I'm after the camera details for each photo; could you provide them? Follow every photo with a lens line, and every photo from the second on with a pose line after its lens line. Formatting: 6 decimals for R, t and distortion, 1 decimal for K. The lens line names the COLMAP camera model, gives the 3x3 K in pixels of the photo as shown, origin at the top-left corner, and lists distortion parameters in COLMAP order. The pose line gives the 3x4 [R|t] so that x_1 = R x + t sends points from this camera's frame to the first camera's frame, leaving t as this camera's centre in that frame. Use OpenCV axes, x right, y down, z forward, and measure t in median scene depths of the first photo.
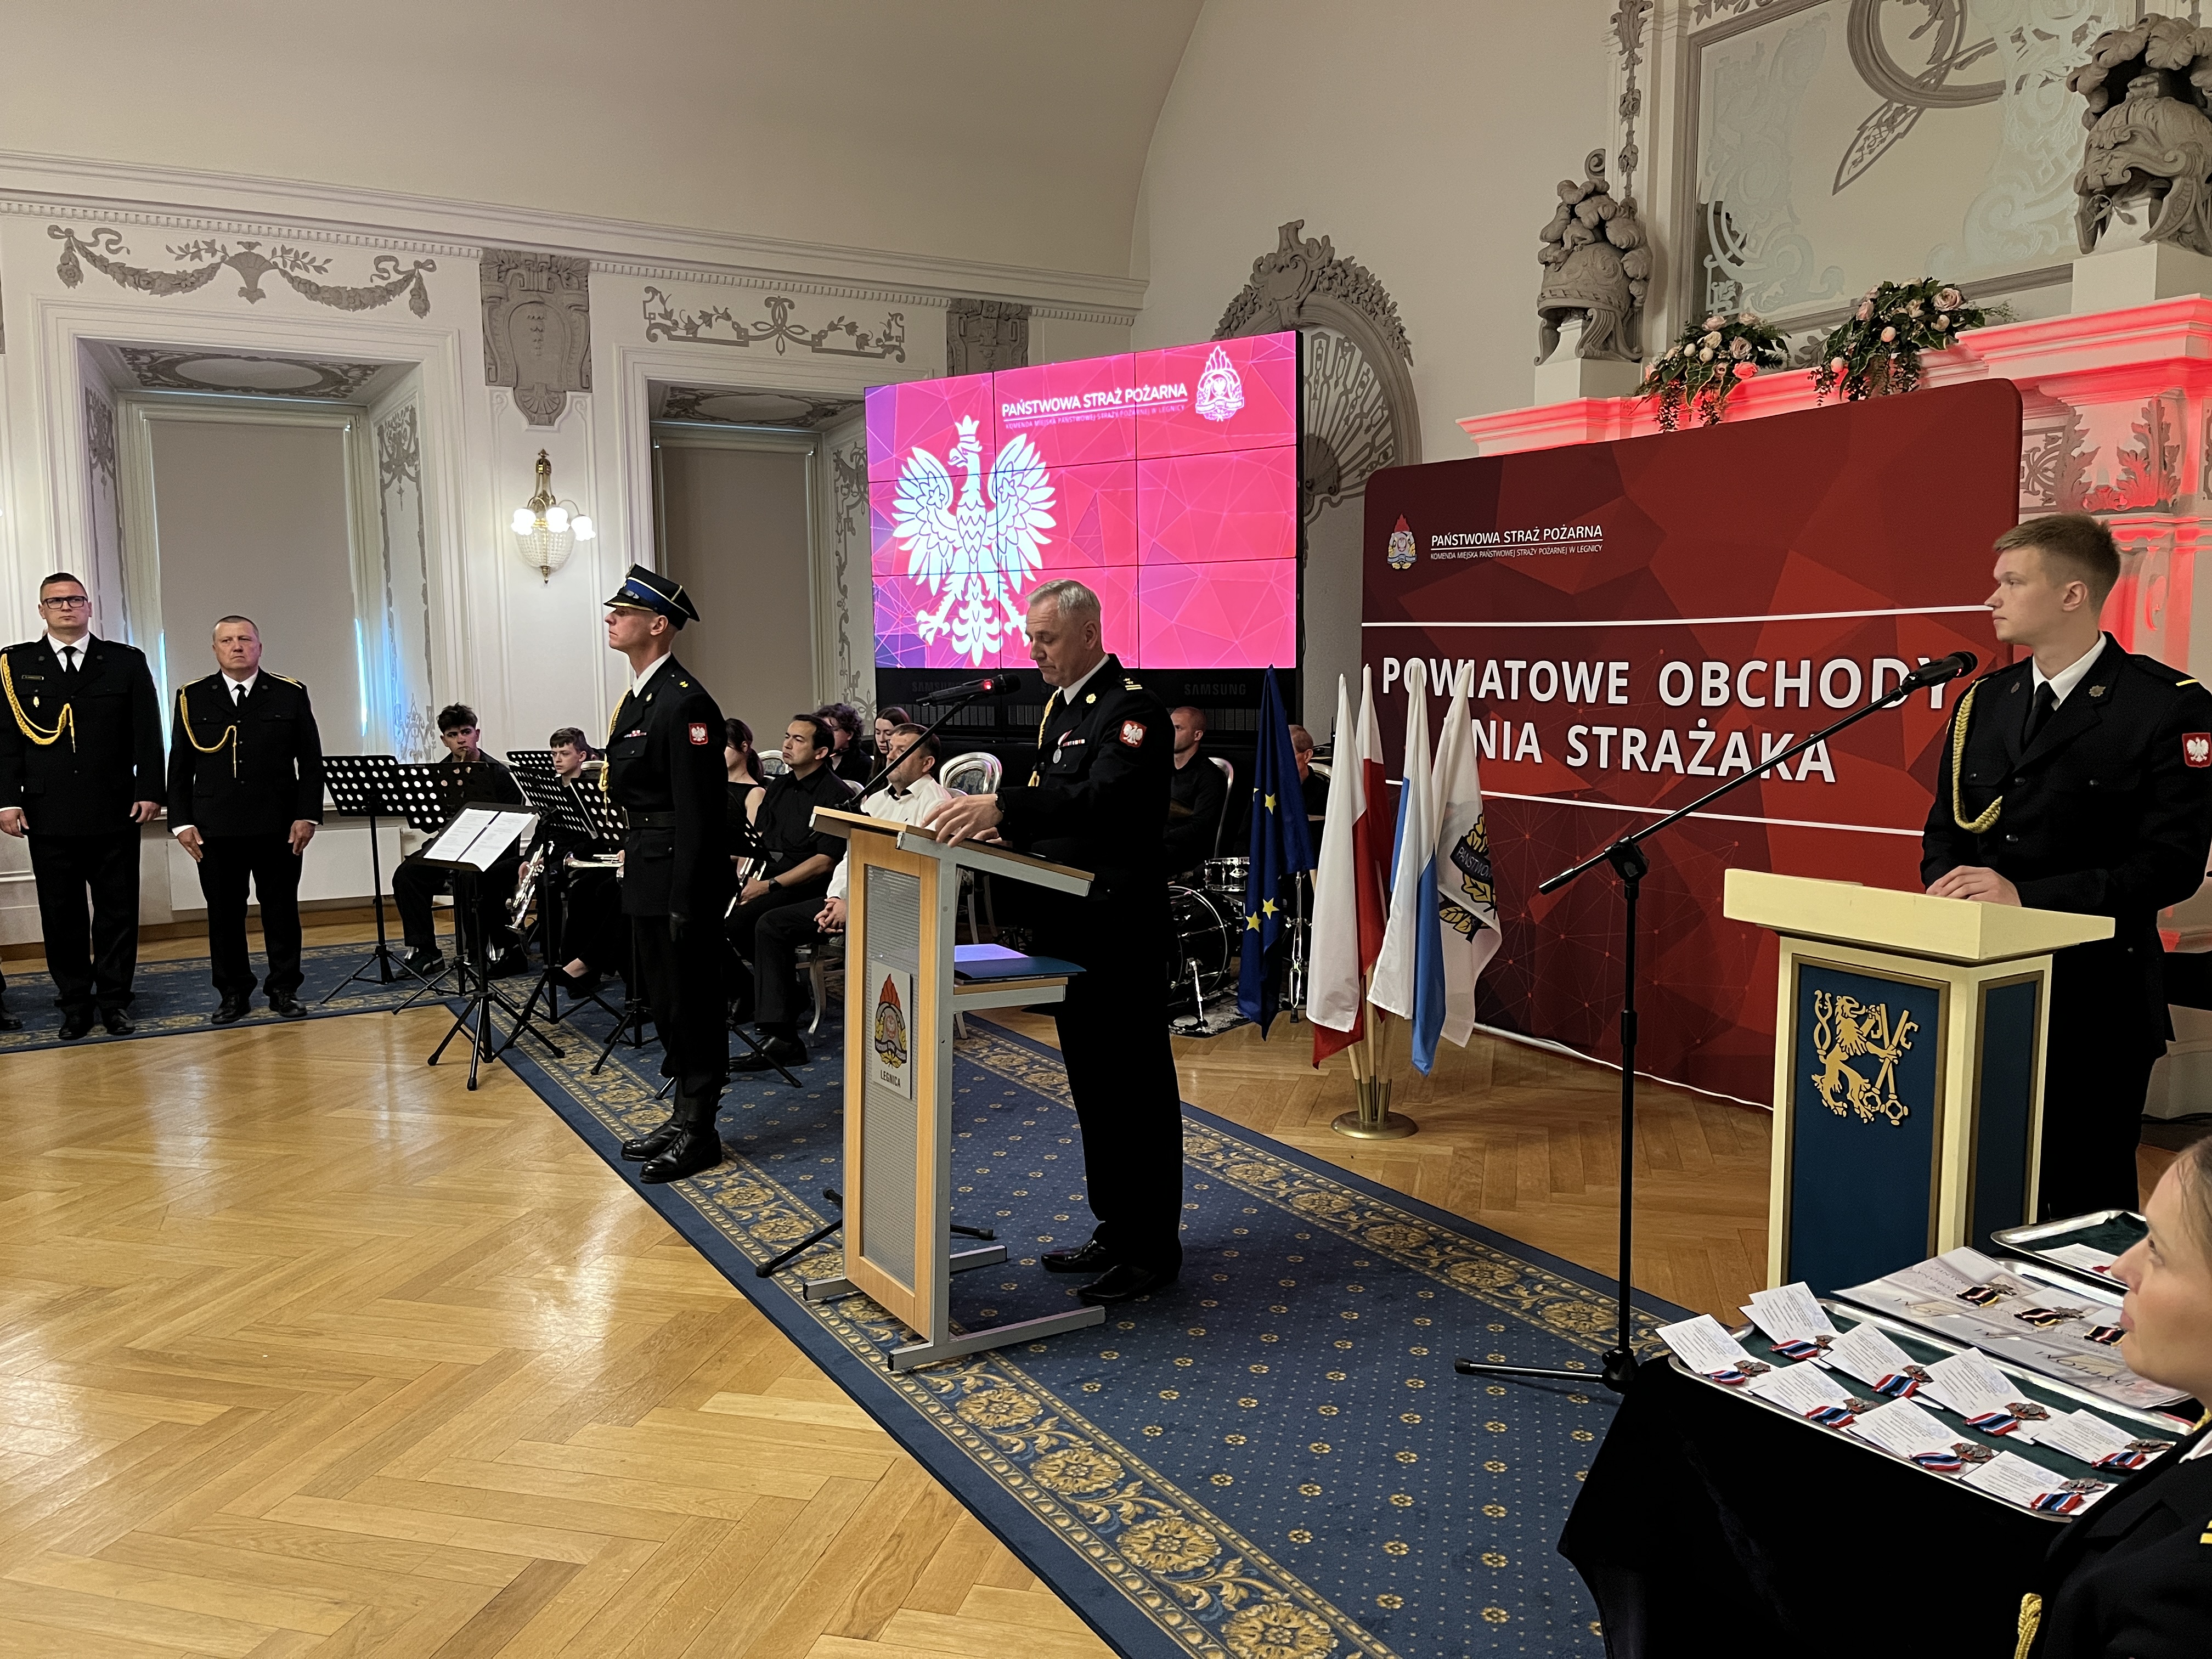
lens RADIAL K [[1670.6, 0, 1106.0], [0, 1670.6, 829.5], [0, 0, 1]] dist [0.109461, -0.154126]
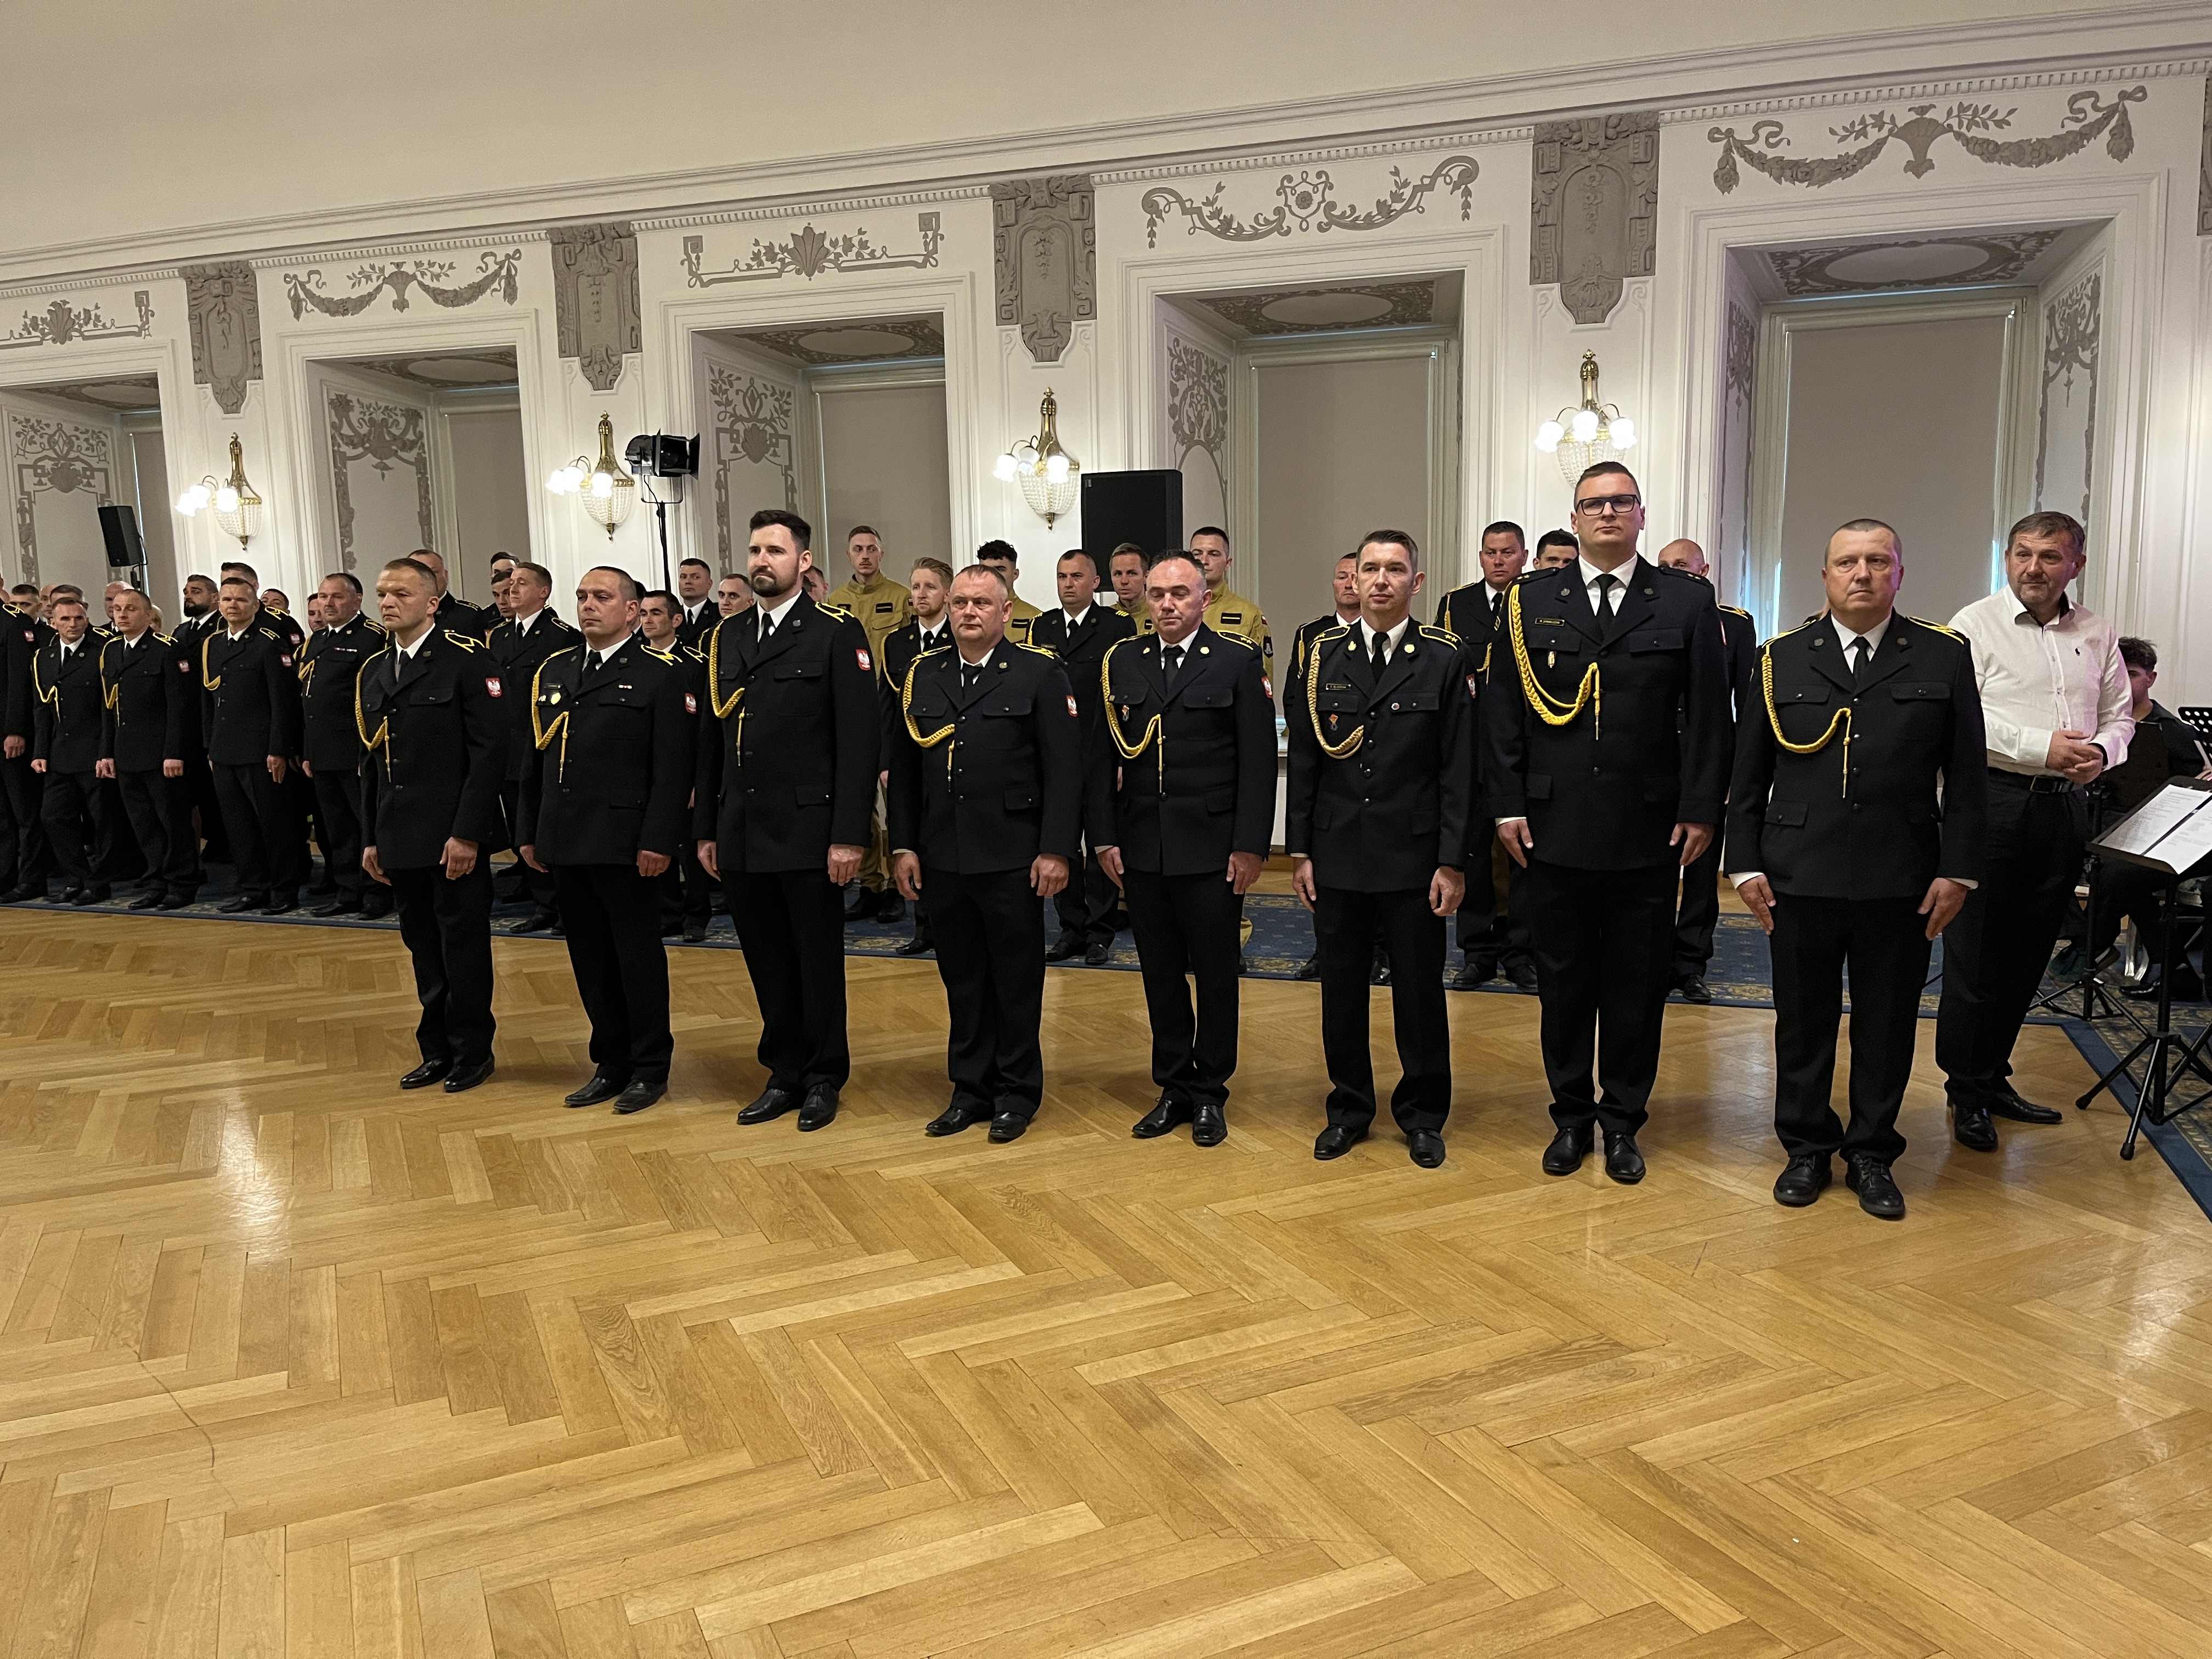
lens RADIAL K [[1670.6, 0, 1106.0], [0, 1670.6, 829.5], [0, 0, 1]] dist [0.109461, -0.154126]
pose [[0.636311, 0.105631, -0.764166, -0.066927], [-0.073672, 0.994374, 0.076107, -0.013548], [0.767906, 0.007870, 0.640514, 0.129870]]
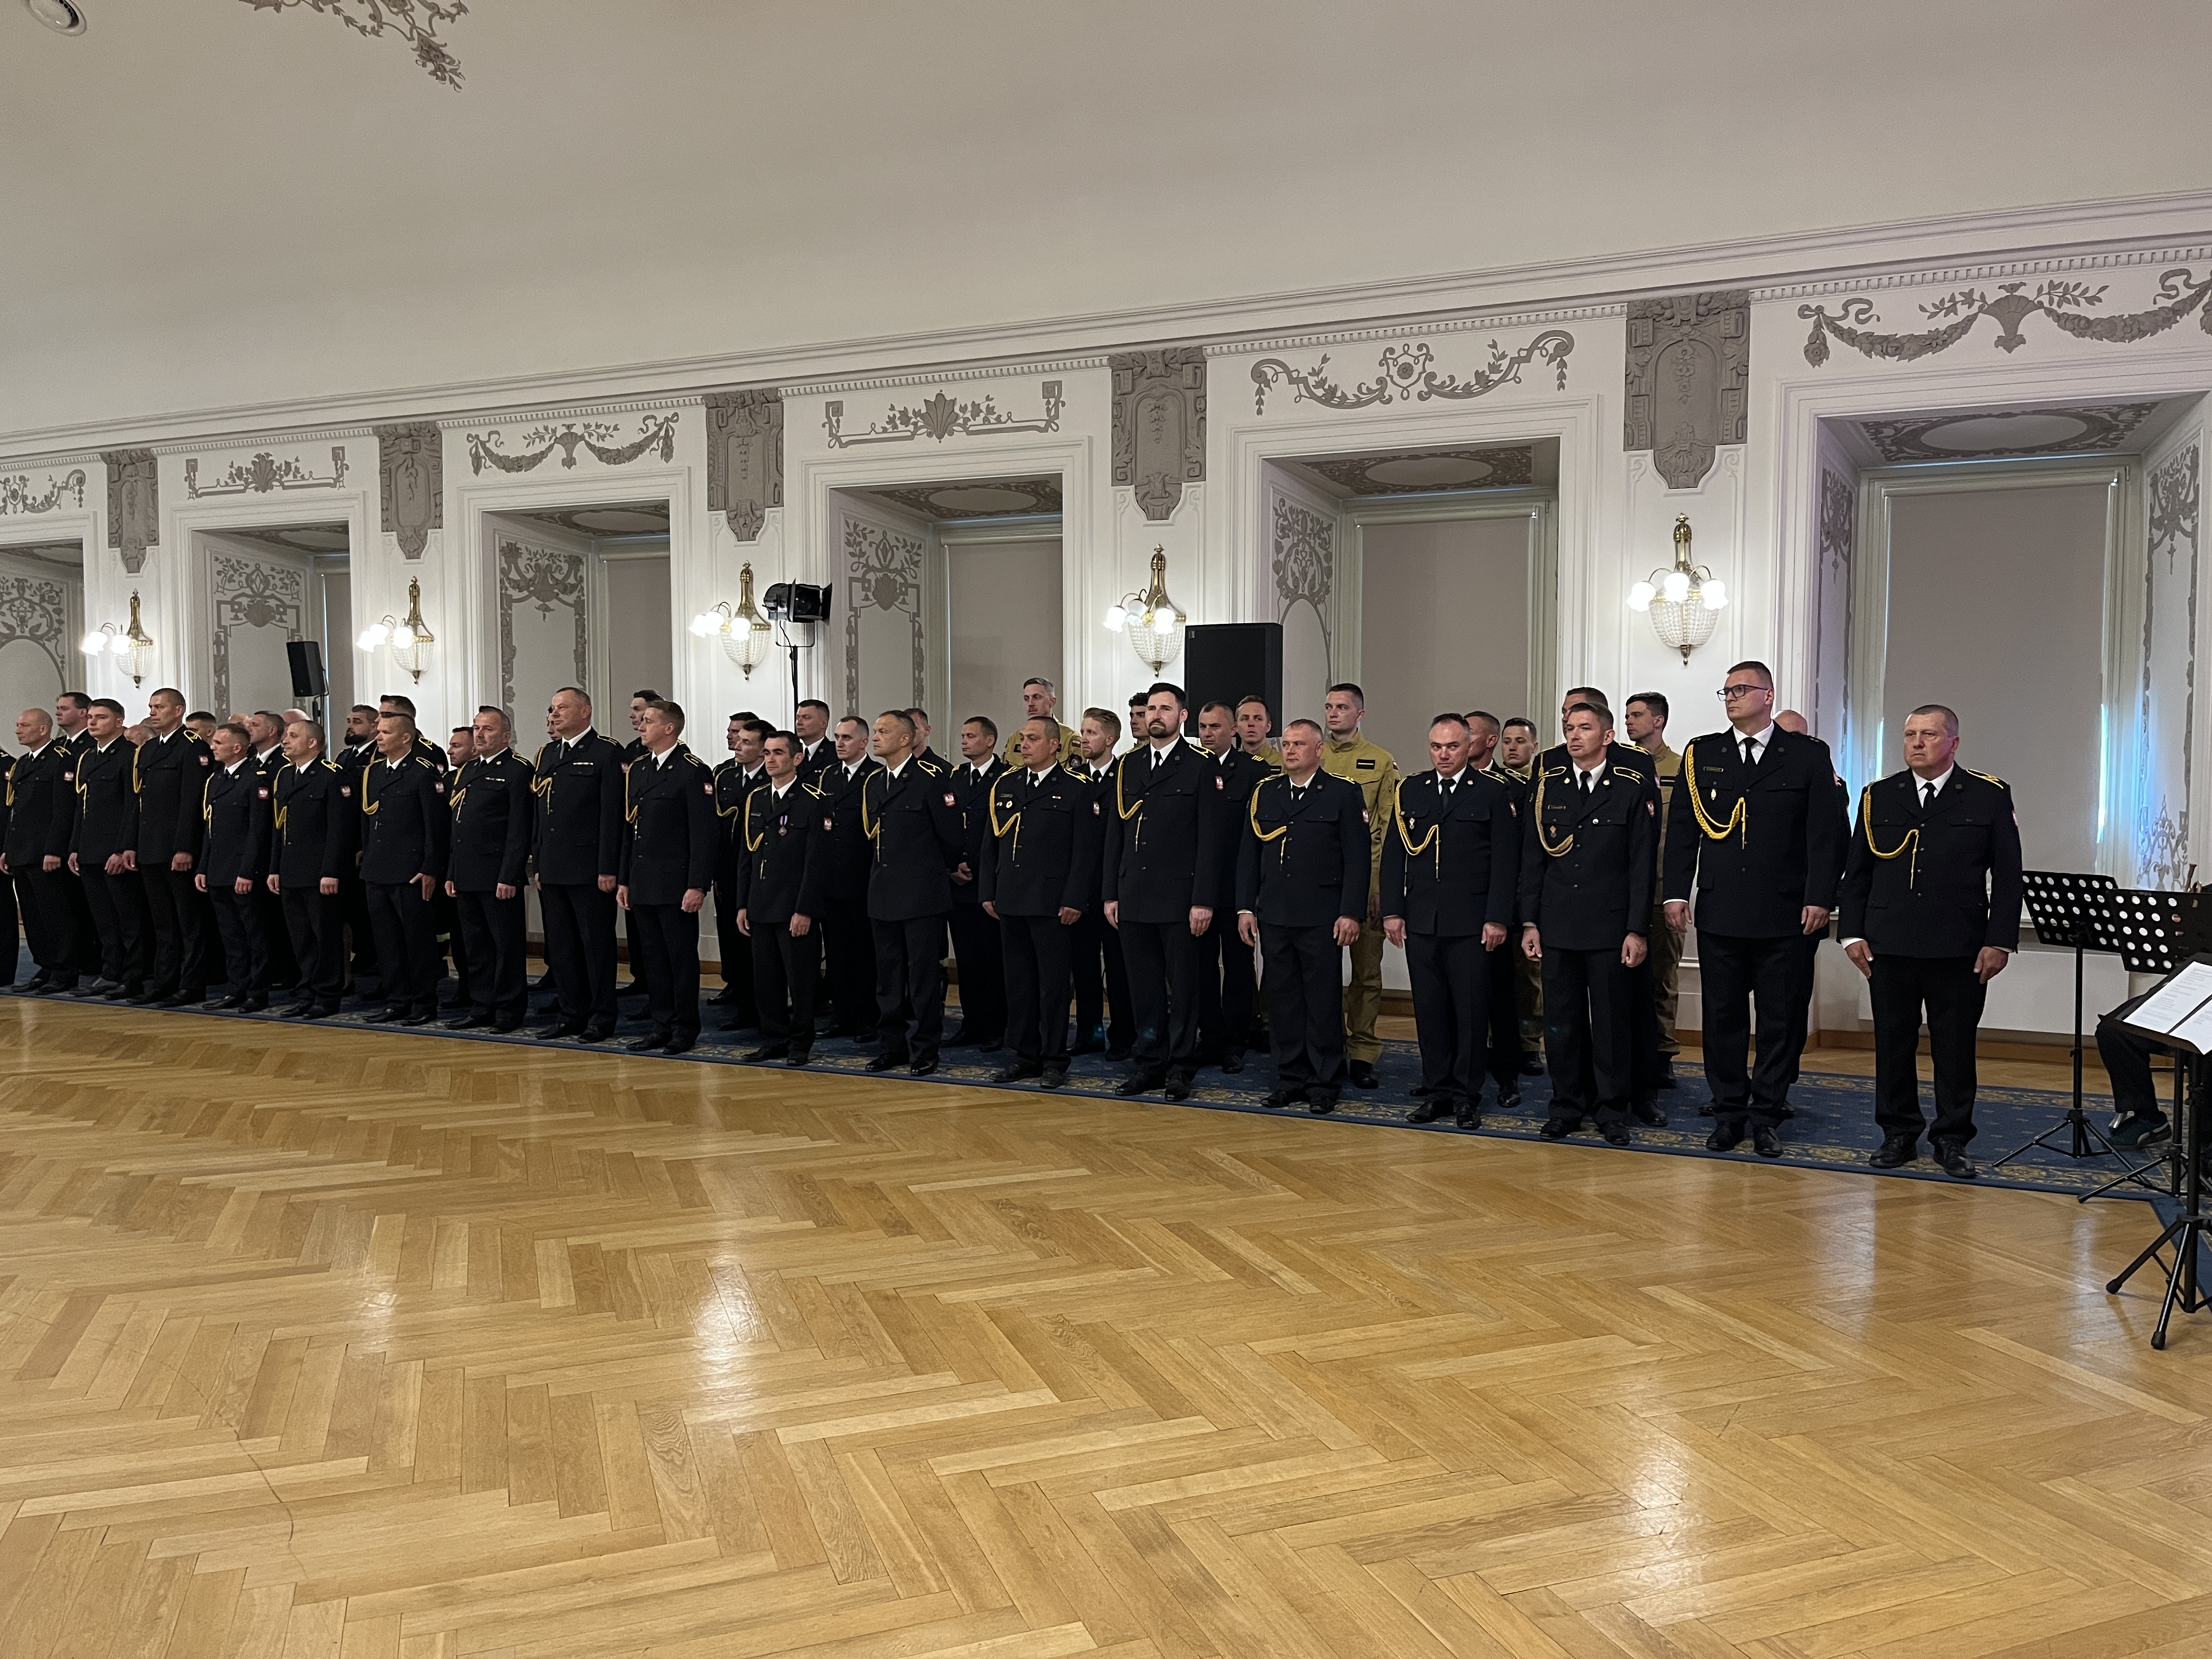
lens RADIAL K [[1658.4, 0, 1106.0], [0, 1658.4, 829.5], [0, 0, 1]] dist [0.112378, -0.157092]
pose [[0.570794, 0.058719, -0.818991, -0.034263], [-0.096448, 0.995329, 0.004143, -0.020182], [0.815409, 0.076625, 0.573792, 0.133466]]
